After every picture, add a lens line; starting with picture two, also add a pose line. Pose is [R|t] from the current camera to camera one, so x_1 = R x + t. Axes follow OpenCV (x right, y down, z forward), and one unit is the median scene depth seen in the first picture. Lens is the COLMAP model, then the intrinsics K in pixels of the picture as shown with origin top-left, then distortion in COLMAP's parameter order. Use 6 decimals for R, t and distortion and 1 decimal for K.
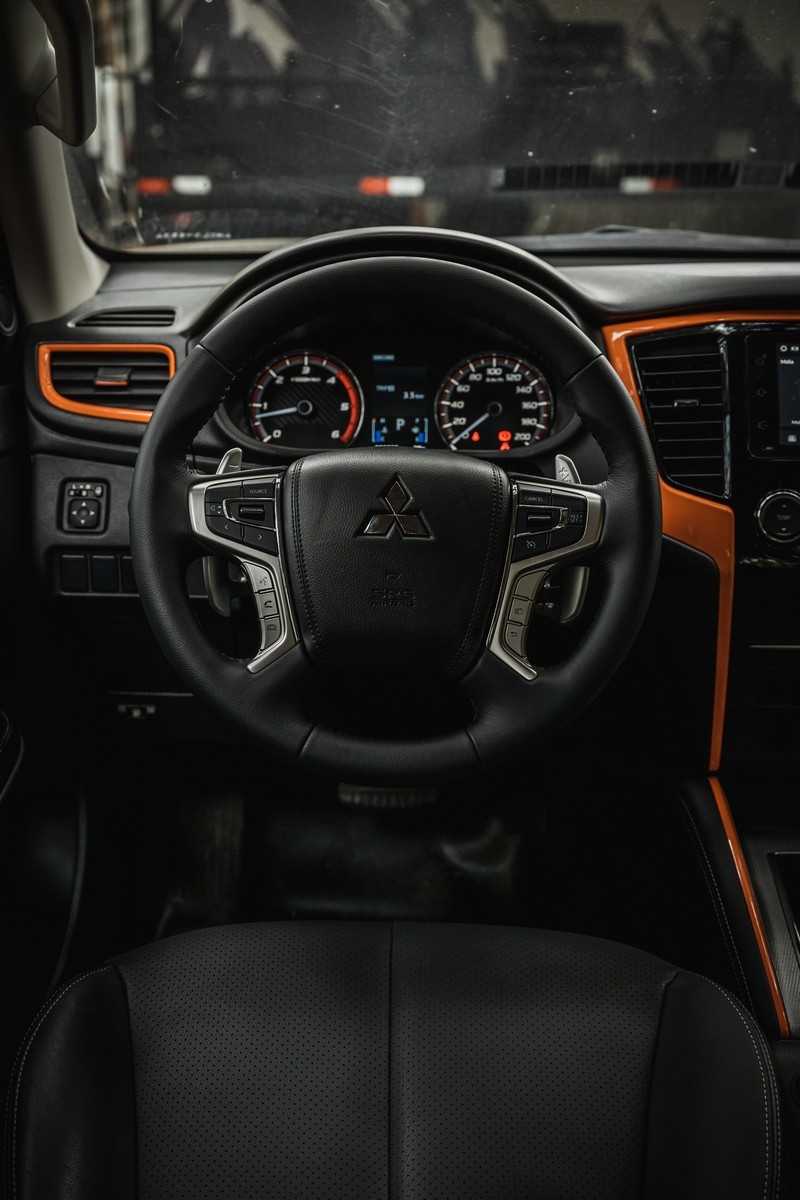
lens RADIAL K [[1530.1, 0, 400.0], [0, 1530.1, 600.0], [0, 0, 1]] dist [0.005181, 0.002579]
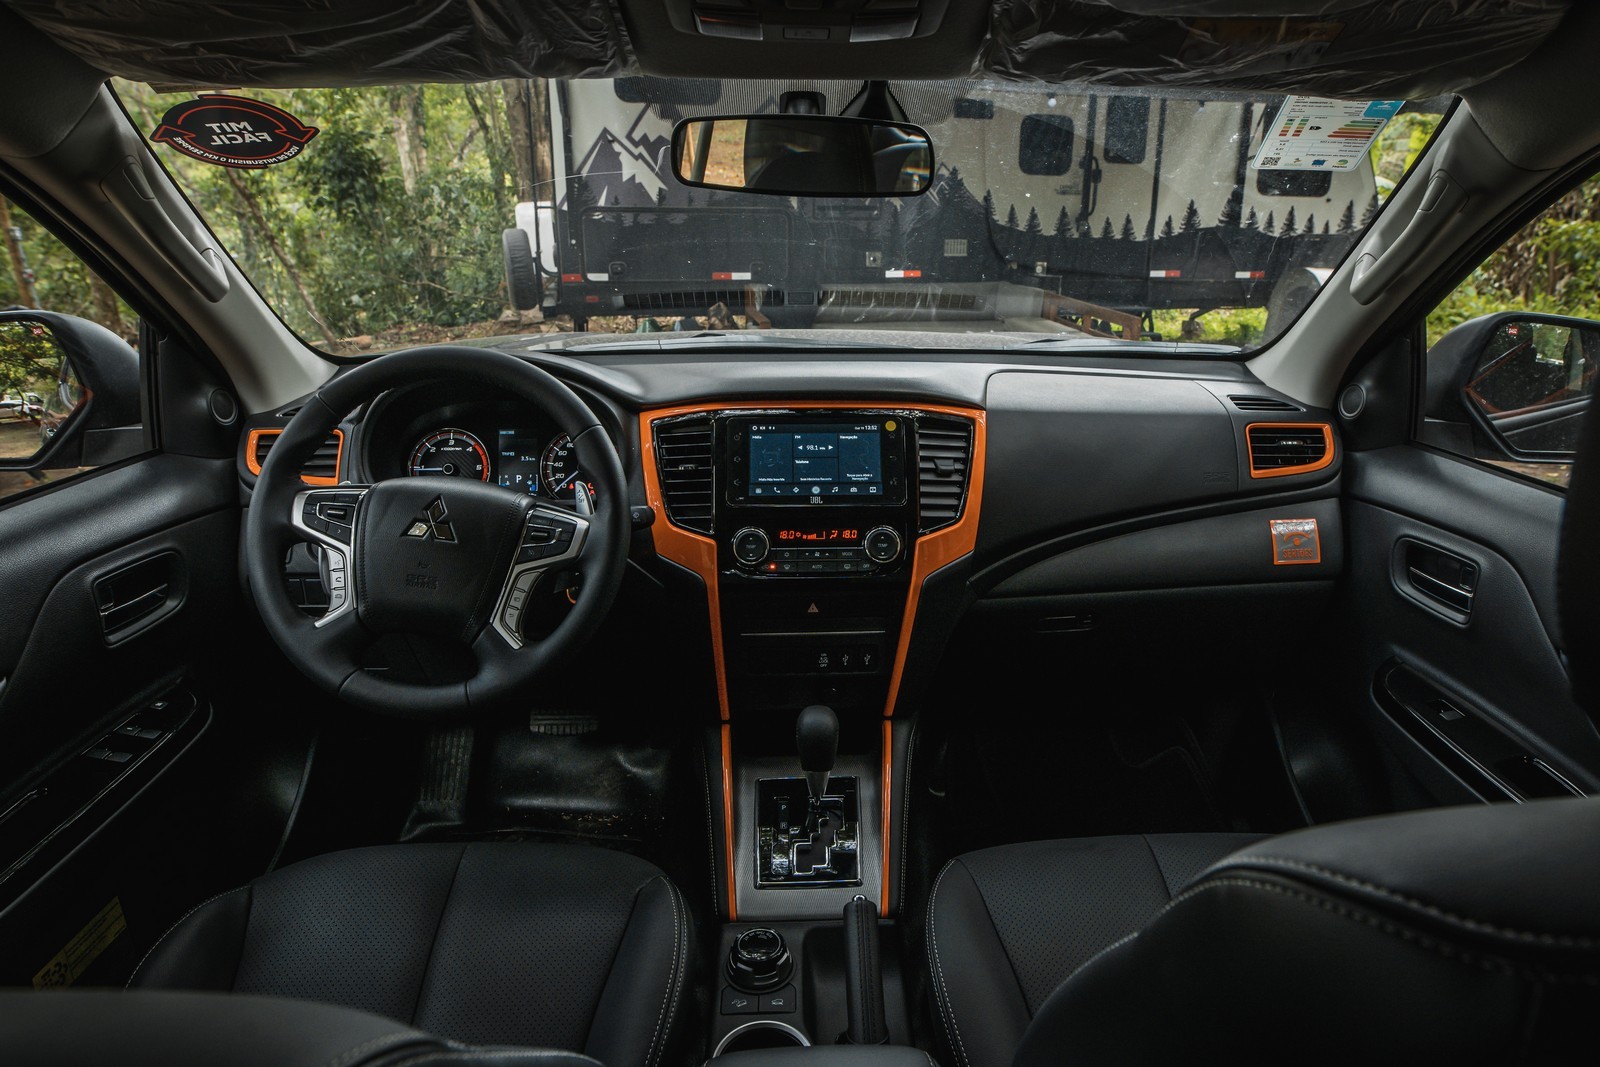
lens RADIAL K [[1007.4, 0, 829.7], [0, 1007.4, 498.5], [0, 0, 1]] dist [-0.015733, 0.000897]
pose [[0.998761, -0.019536, 0.045773, 0.248456], [0.021331, 0.999009, -0.039062, -0.053373], [-0.044965, 0.039990, 0.998188, 0.046641]]
